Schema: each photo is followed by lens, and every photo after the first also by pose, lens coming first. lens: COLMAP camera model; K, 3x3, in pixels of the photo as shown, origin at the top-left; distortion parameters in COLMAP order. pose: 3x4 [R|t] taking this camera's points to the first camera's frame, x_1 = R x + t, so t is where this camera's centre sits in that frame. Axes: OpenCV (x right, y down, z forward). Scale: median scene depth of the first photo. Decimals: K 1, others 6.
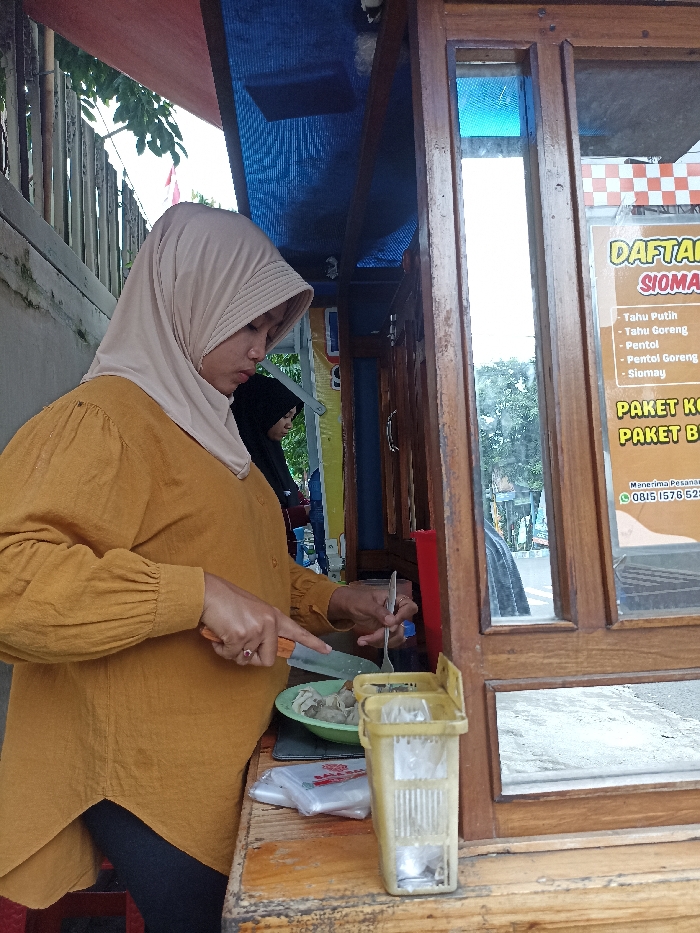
lens RADIAL K [[681.8, 0, 351.5], [0, 681.8, 469.1], [0, 0, 1]] dist [0.056678, -0.052350]
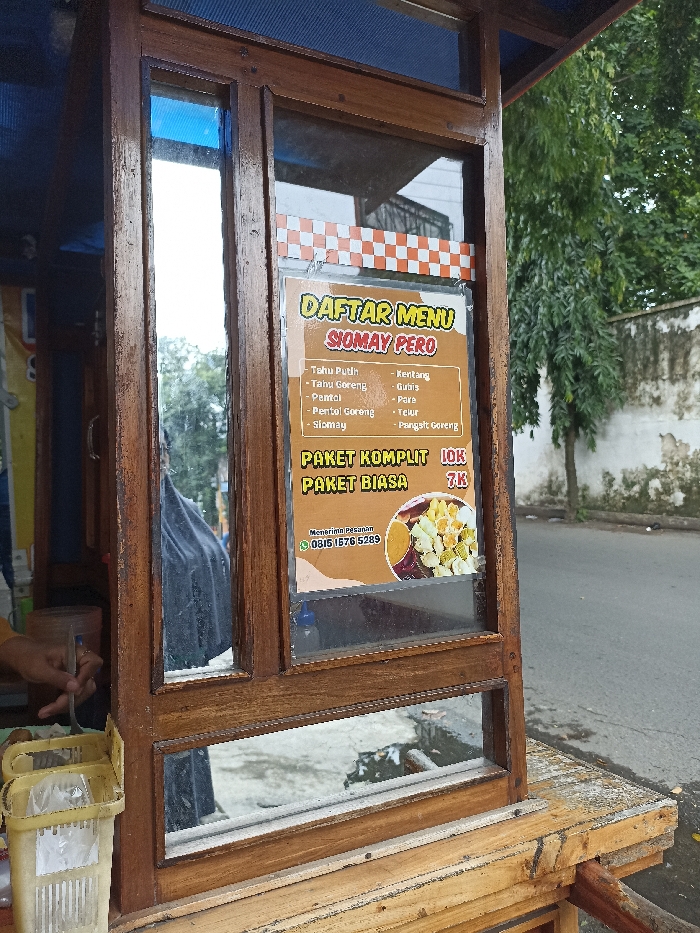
lens RADIAL K [[684.3, 0, 349.5], [0, 684.3, 463.0], [0, 0, 1]] dist [0.065009, -0.080795]
pose [[0.925947, 0.036939, 0.375844, 0.067103], [-0.043075, 0.999040, 0.007932, -0.091873], [-0.375190, -0.023534, 0.926649, 0.018593]]
